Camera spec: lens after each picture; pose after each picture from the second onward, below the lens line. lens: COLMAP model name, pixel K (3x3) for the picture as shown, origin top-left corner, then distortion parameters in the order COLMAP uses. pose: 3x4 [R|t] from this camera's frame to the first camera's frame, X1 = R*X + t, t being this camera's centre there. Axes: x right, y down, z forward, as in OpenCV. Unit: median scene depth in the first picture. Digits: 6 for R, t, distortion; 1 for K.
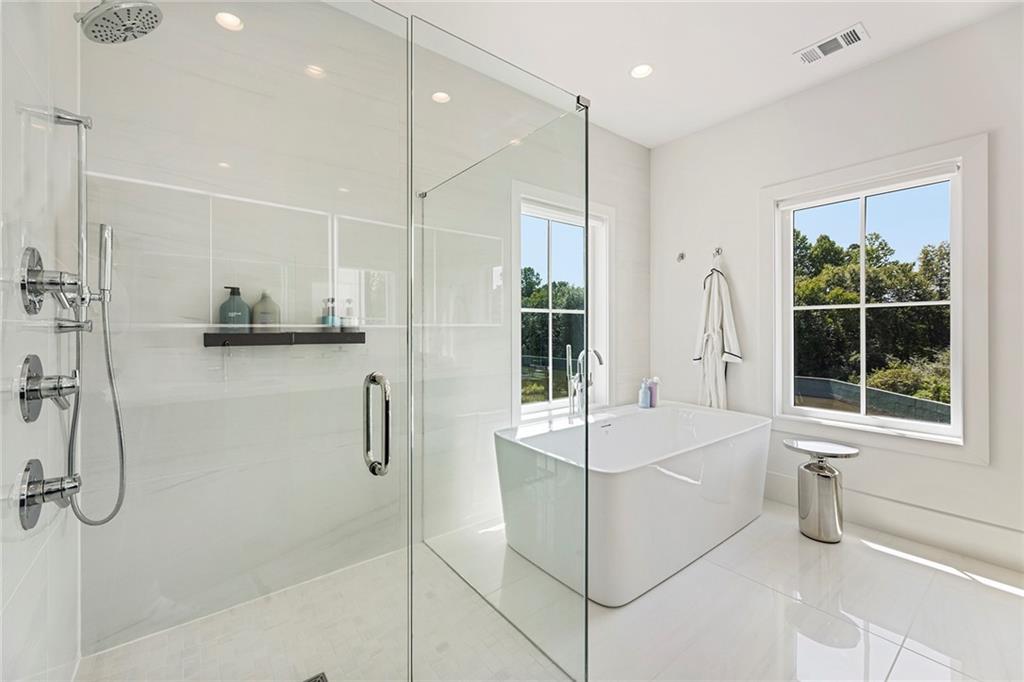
lens RADIAL K [[412.1, 0, 512.4], [0, 412.1, 327.0], [0, 0, 1]] dist [0.001922, -0.000237]
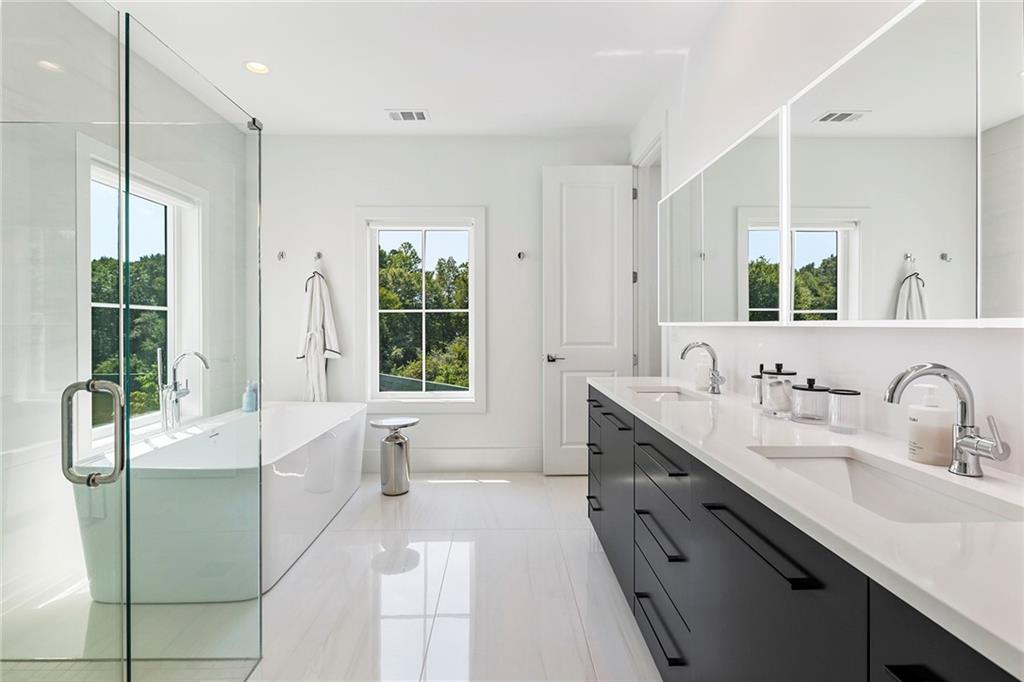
lens RADIAL K [[470.4, 0, 512.0], [0, 470.4, 341.0], [0, 0, 1]] dist [-0.000440, -0.000037]
pose [[0.591323, -0.026387, 0.806003, -0.193972], [-0.001936, 0.999415, 0.034139, -0.004646], [-0.806432, -0.021747, 0.590927, -0.129014]]
